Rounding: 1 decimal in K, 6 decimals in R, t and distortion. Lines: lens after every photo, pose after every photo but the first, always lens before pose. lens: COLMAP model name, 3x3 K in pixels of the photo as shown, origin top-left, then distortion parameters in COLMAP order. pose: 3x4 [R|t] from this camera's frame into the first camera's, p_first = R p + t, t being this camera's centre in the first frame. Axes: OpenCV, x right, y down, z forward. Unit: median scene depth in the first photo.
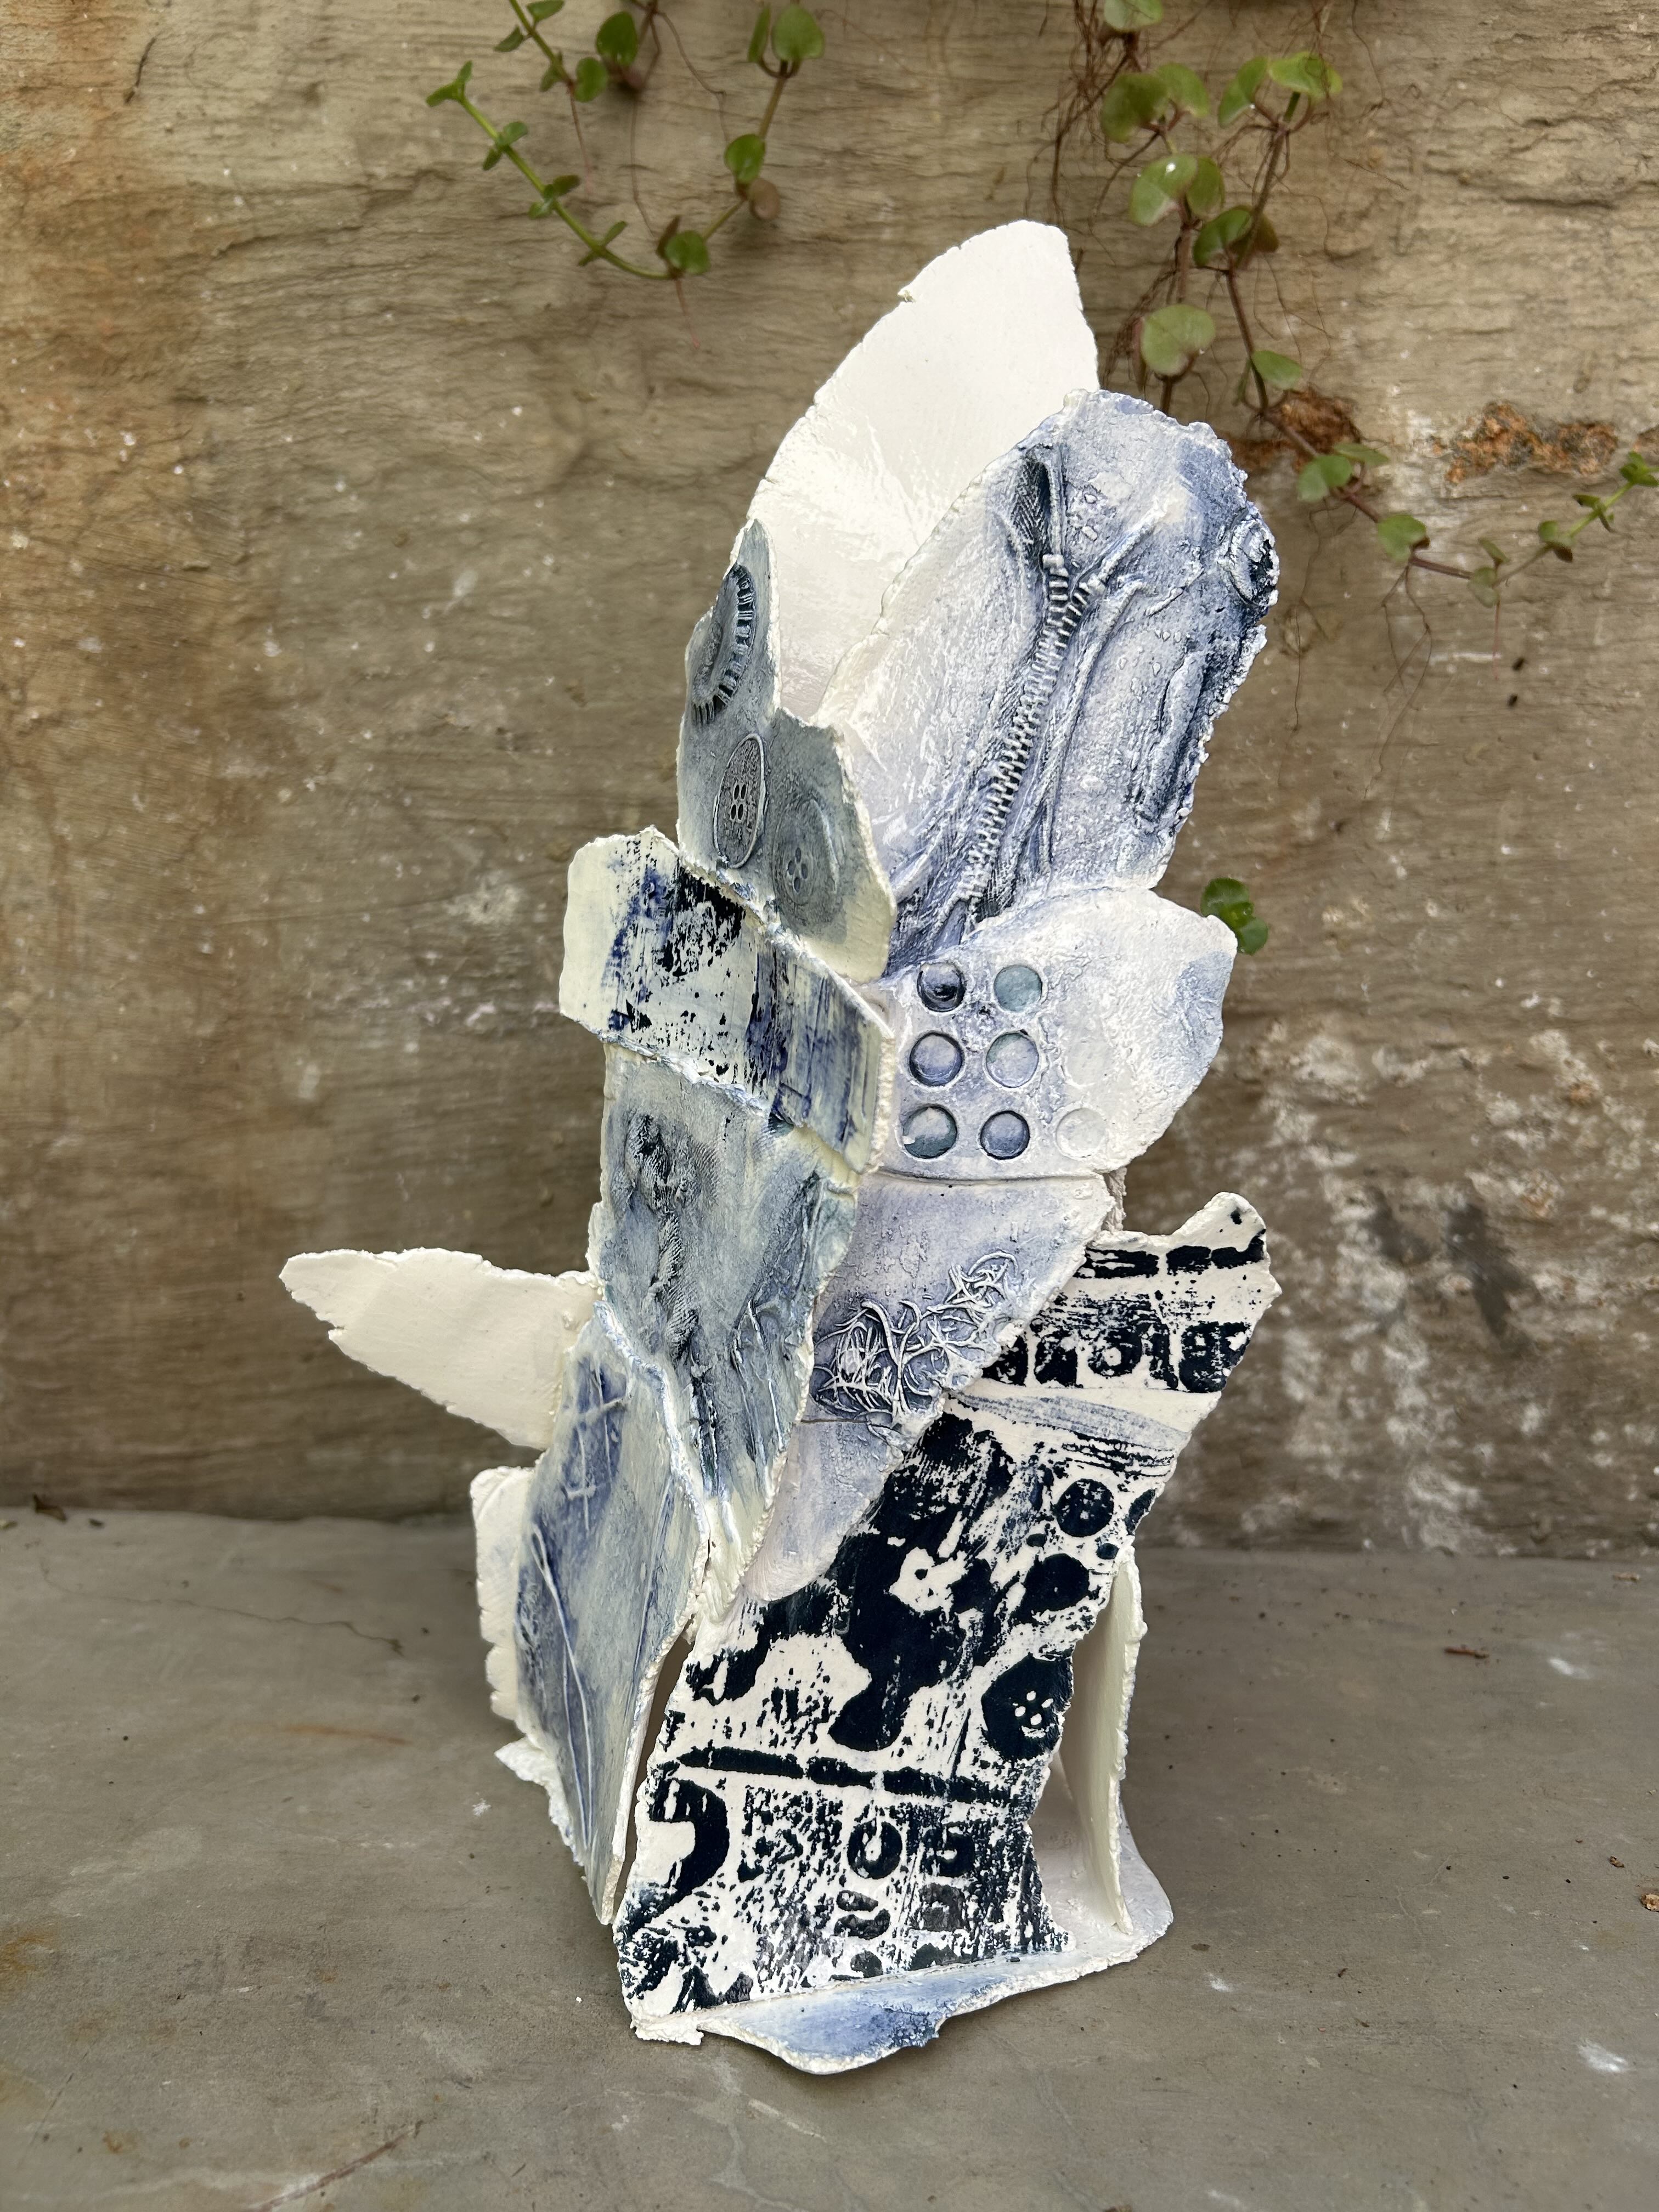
lens RADIAL K [[1716.5, 0, 834.7], [0, 1716.5, 1126.1], [0, 0, 1]] dist [0.011658, -0.030542]
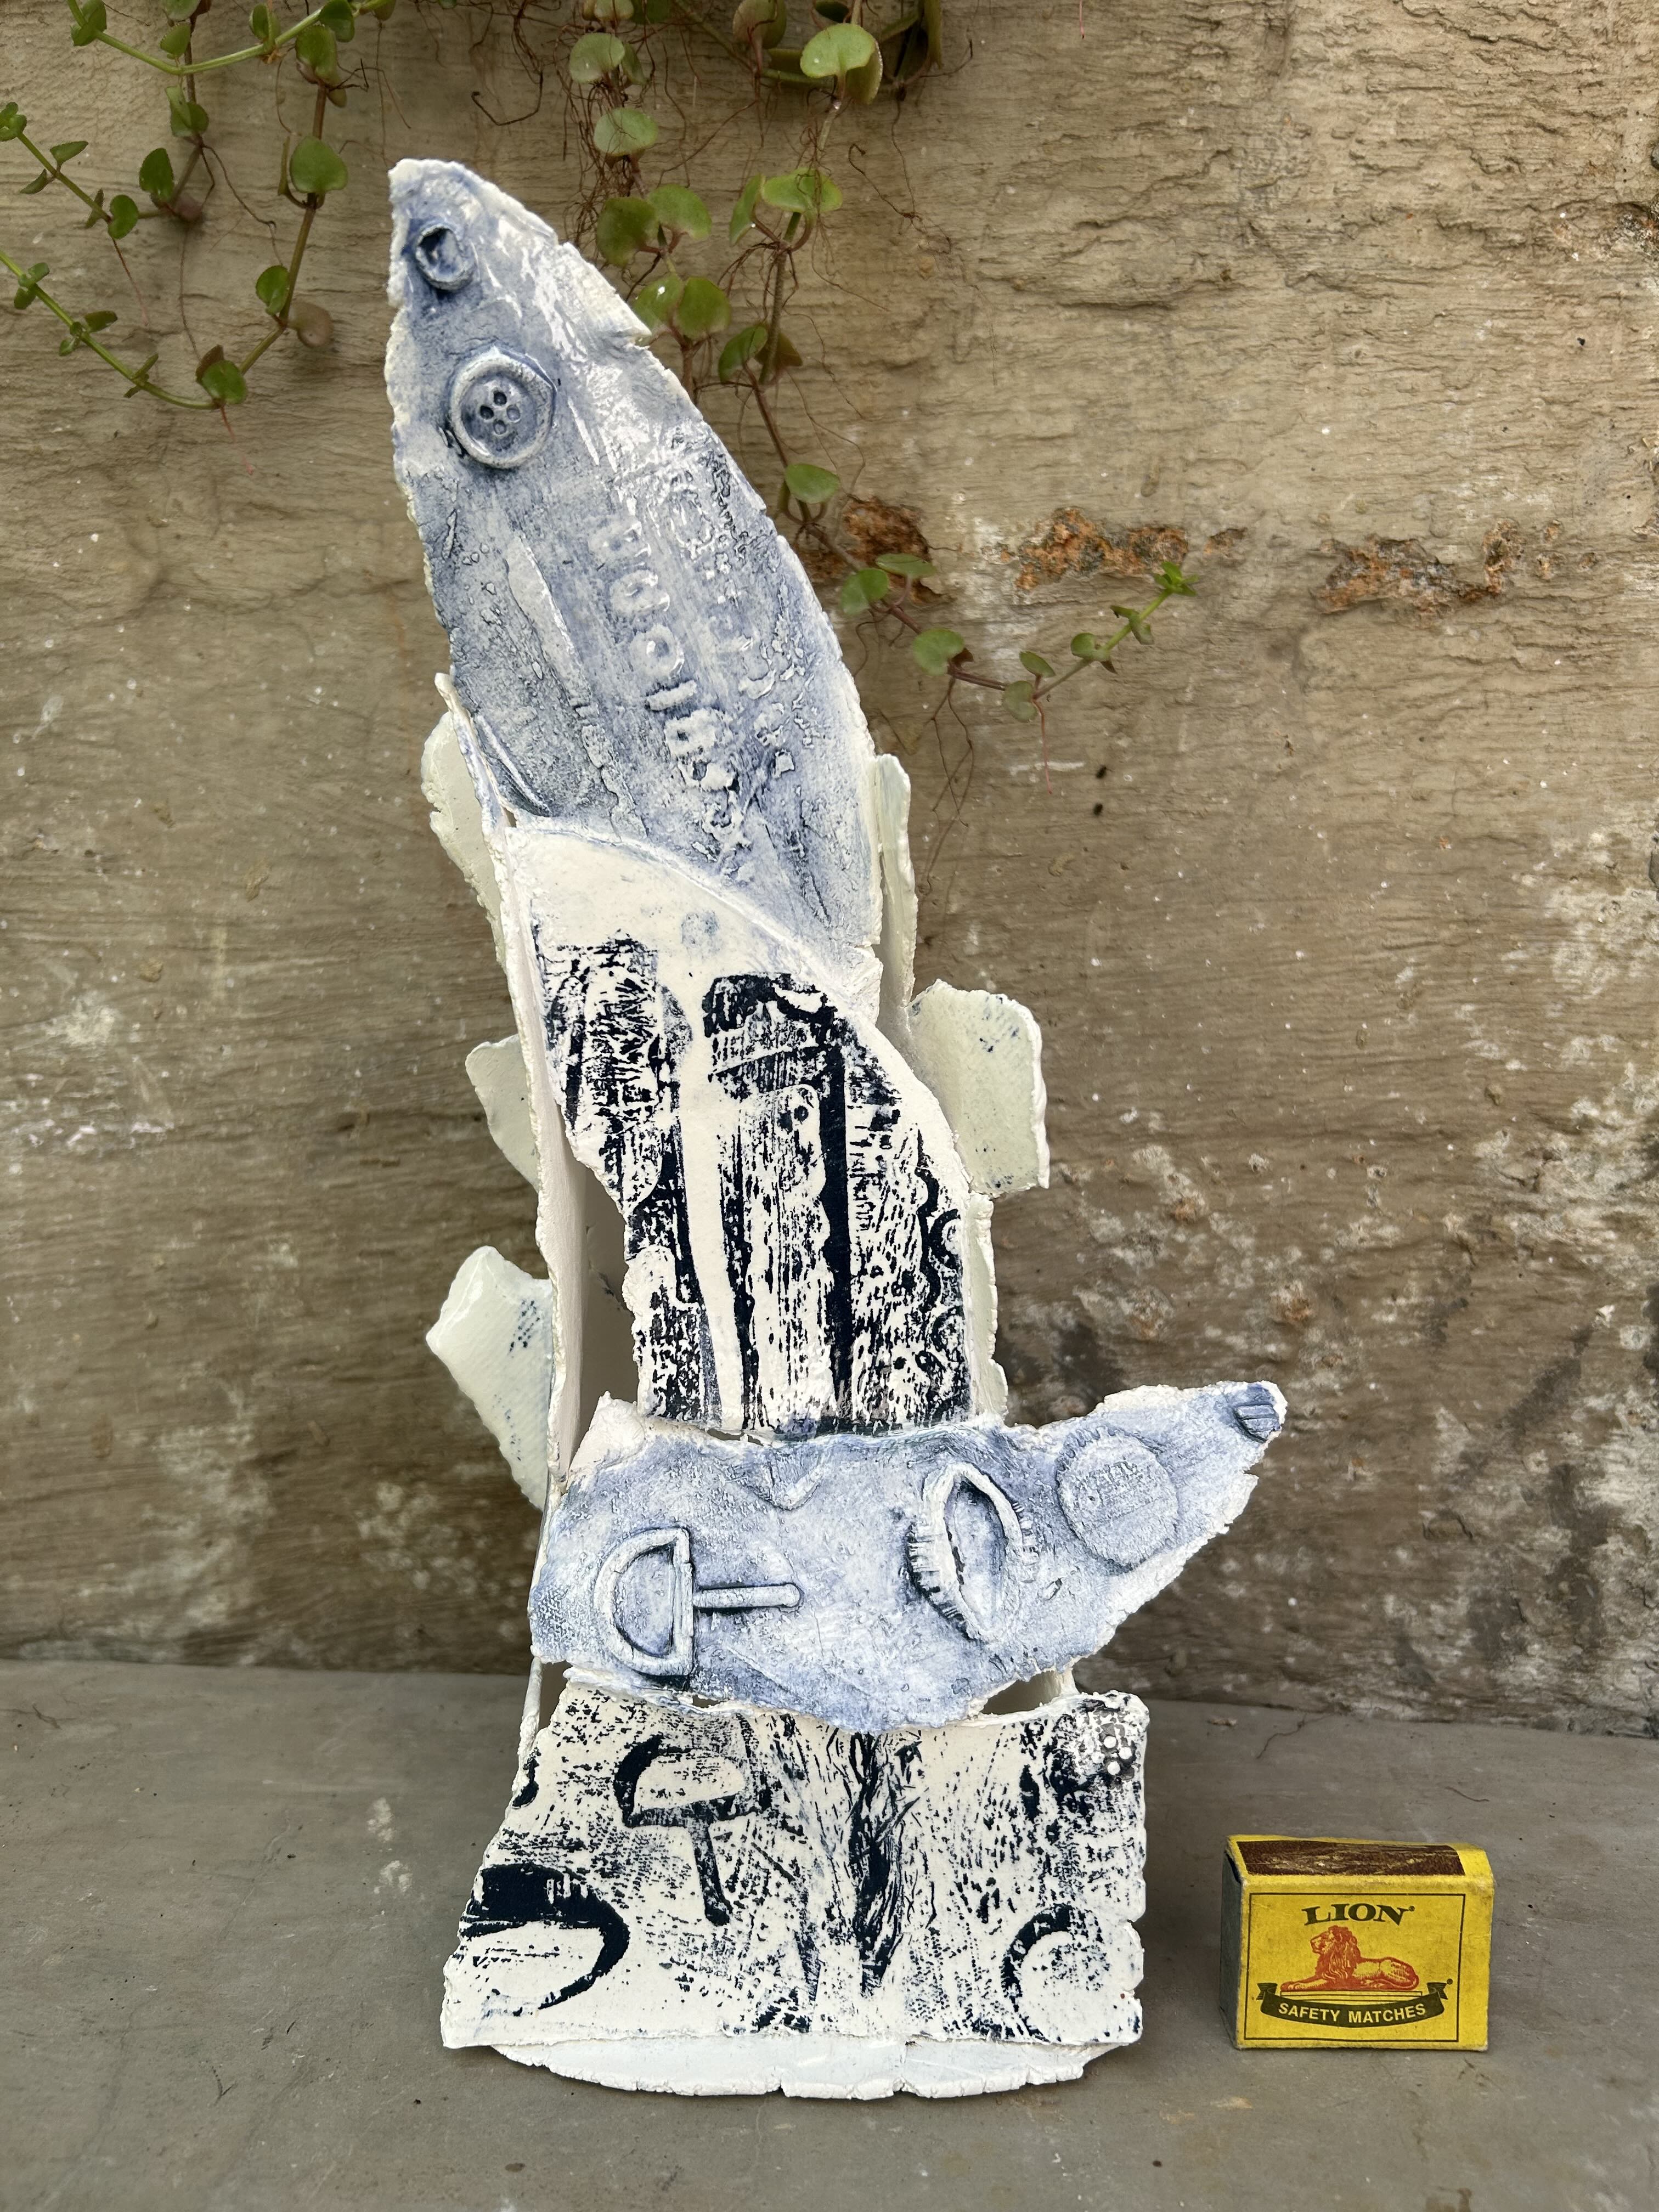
lens RADIAL K [[1716.5, 0, 827.4], [0, 1716.5, 1108.9], [0, 0, 1]] dist [0.011658, -0.030542]
pose [[0.999191, -0.009628, -0.039056, 0.273035], [0.008381, 0.999453, -0.031982, -0.047143], [0.039343, 0.031629, 0.998725, 0.026903]]
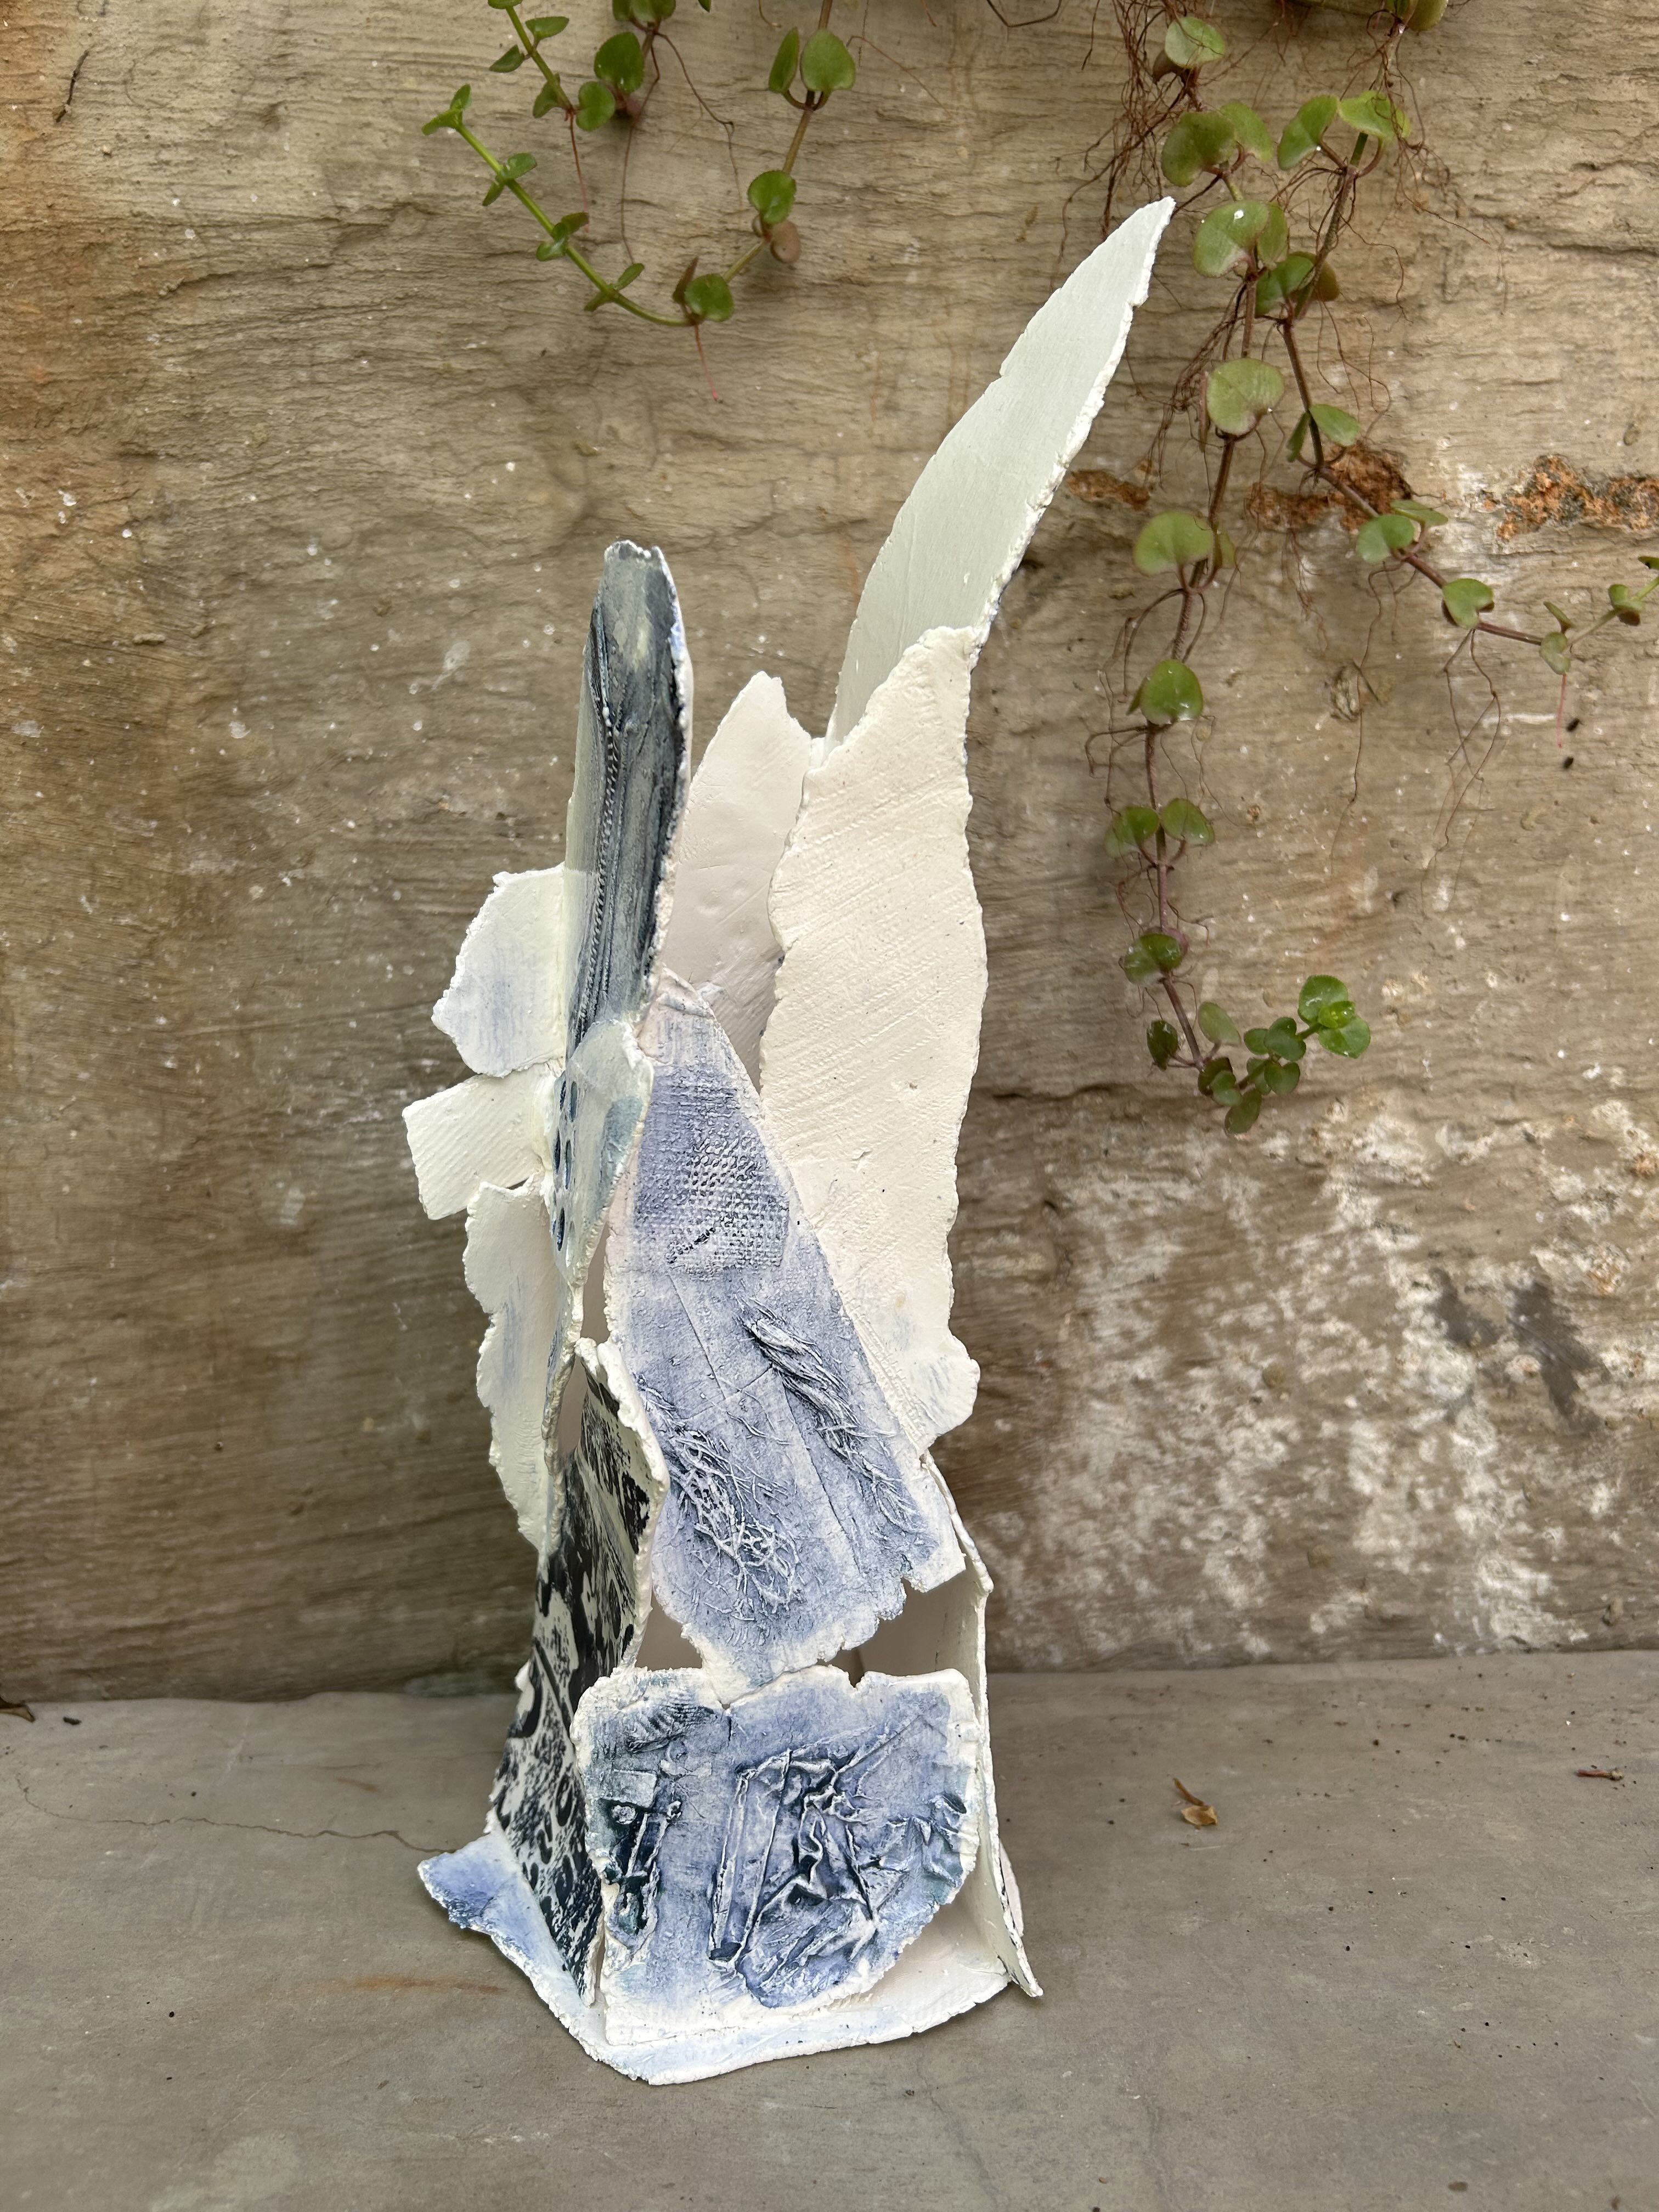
lens RADIAL K [[1716.5, 0, 827.4], [0, 1716.5, 1113.1], [0, 0, 1]] dist [0.011658, -0.030542]
pose [[0.994707, -0.039166, 0.094991, -0.115859], [0.039900, 0.999187, -0.005837, -0.061265], [-0.094685, 0.009596, 0.995461, 0.080509]]
